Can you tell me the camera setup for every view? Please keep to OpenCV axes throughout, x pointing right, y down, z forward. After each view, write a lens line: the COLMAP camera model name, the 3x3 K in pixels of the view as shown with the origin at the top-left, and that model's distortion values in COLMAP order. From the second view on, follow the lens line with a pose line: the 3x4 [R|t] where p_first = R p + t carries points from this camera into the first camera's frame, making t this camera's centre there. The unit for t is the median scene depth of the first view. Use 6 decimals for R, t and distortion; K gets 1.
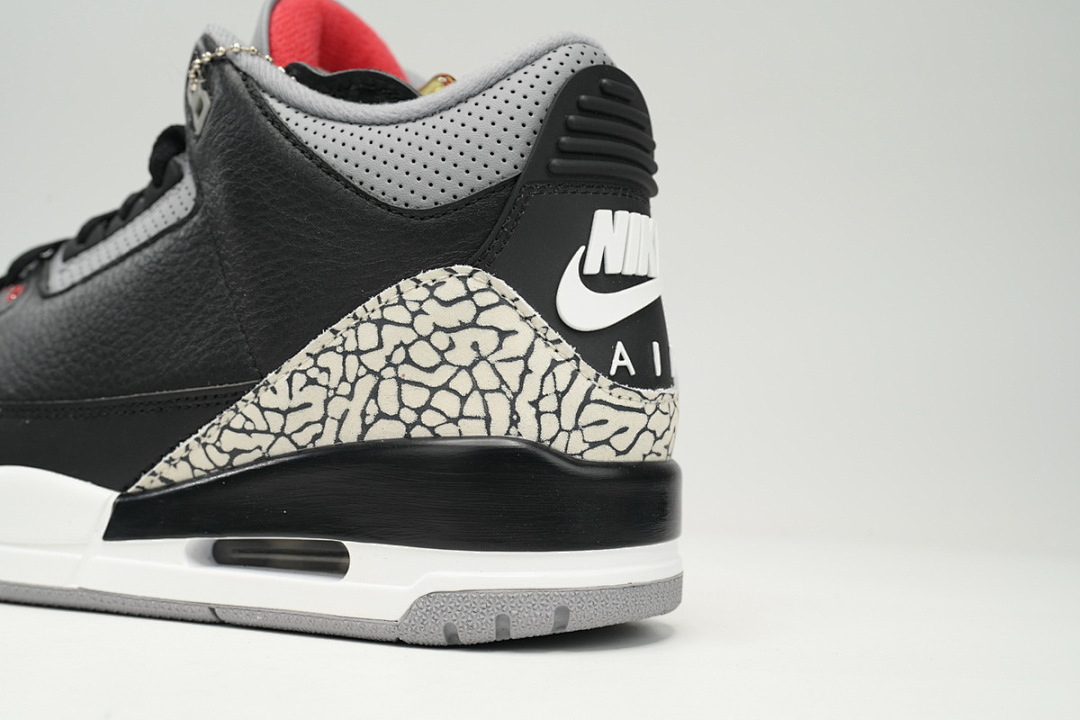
lens RADIAL K [[1533.9, 0, 540.8], [0, 1533.9, 356.6], [0, 0, 1]] dist [-0.008929, 0.000000]
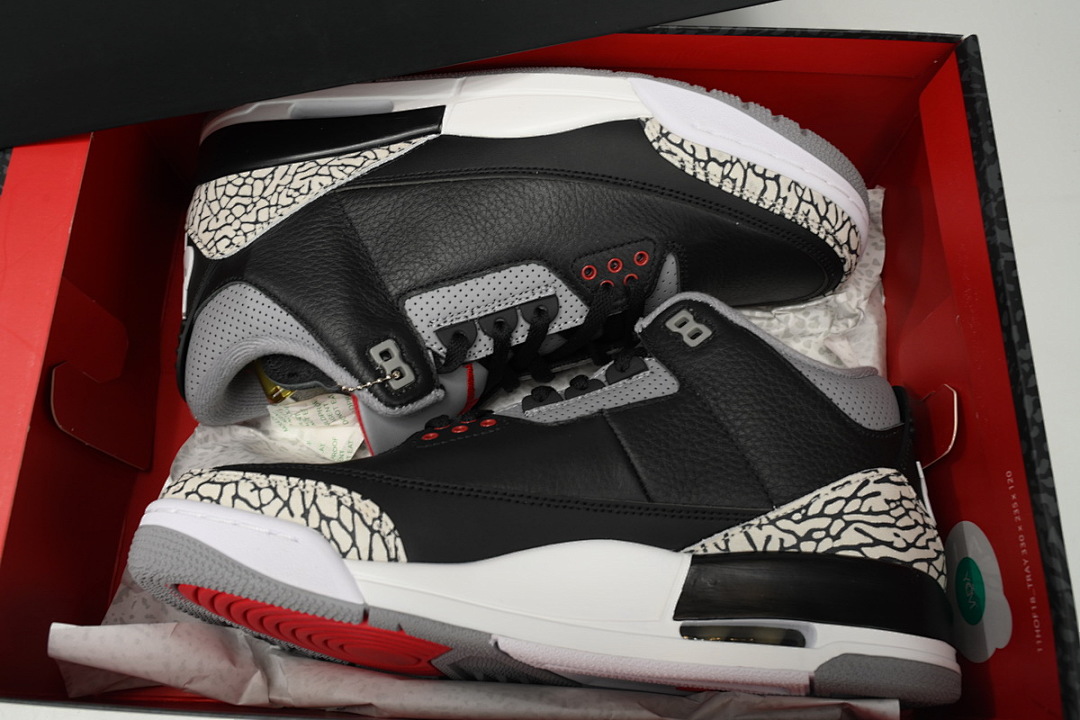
lens RADIAL K [[955.0, 0, 555.0], [0, 955.0, 387.0], [0, 0, 1]] dist [-0.016584, 0.003844]
pose [[-0.832207, 0.172247, 0.527032, -0.954569], [0.070887, -0.909671, 0.409236, -0.633022], [0.549915, 0.377929, 0.744824, 0.421460]]
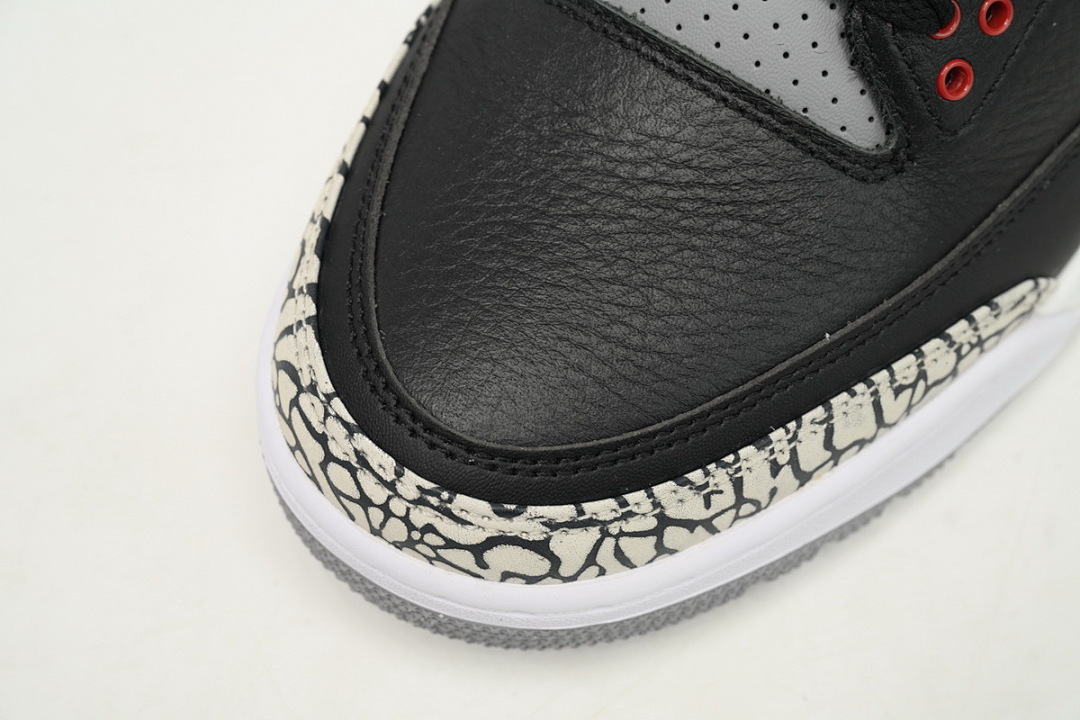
lens RADIAL K [[2192.3, 0, 540.1], [0, 2192.3, 359.9], [0, 0, 1]] dist [0.056818, 0.000000]
pose [[0.020398, -0.927983, 0.372063, -0.935257], [-0.033046, 0.371311, 0.927920, -0.843330], [-0.999246, -0.031223, -0.023092, 1.450509]]
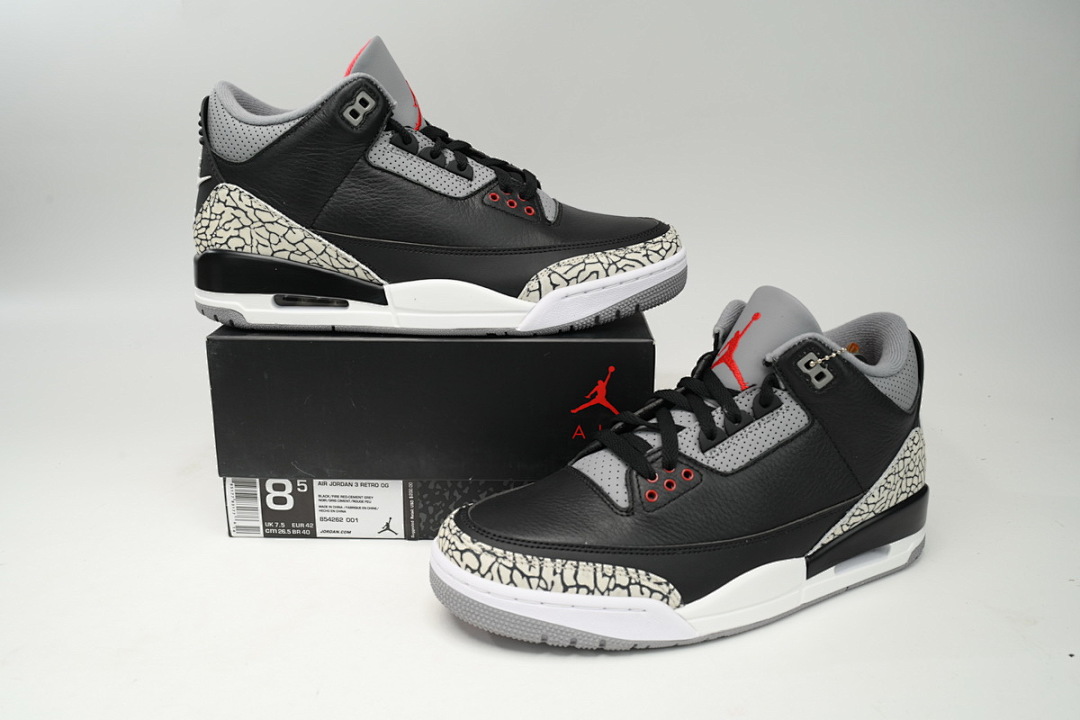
lens RADIAL K [[978.8, 0, 542.0], [0, 978.8, 362.7], [0, 0, 1]] dist [0.017016, 0.000000]
pose [[0.541484, -0.246845, 0.803655, -1.651521], [-0.016754, 0.952566, 0.303871, -0.639616], [-0.840544, -0.178006, 0.511664, 0.699500]]
